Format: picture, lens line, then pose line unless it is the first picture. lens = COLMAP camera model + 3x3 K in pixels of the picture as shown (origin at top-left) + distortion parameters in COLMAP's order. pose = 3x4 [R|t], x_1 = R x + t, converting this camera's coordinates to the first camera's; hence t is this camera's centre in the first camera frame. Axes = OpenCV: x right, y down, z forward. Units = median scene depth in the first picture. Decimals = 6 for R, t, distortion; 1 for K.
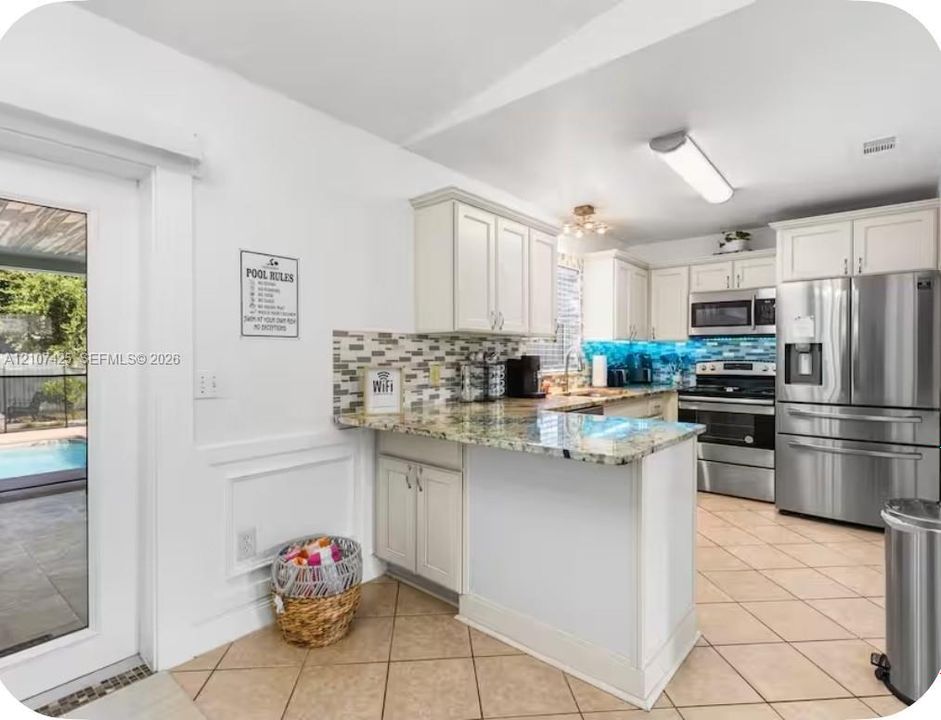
lens RADIAL K [[484.1, 0, 466.9], [0, 484.1, 357.0], [0, 0, 1]] dist [0.000784, -0.002367]
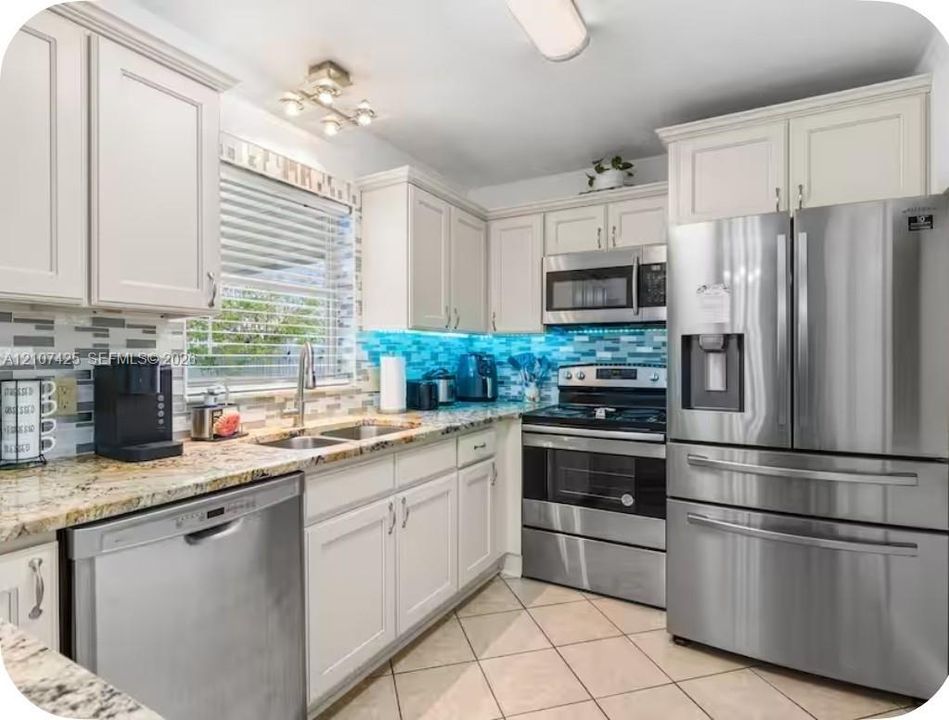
lens RADIAL K [[515.2, 0, 476.3], [0, 515.2, 356.6], [0, 0, 1]] dist [-0.015181, 0.000955]
pose [[0.980240, 0.000006, 0.197814, 0.280785], [0.000543, 0.999996, -0.002720, -0.001593], [-0.197813, 0.002774, 0.980236, 0.425552]]
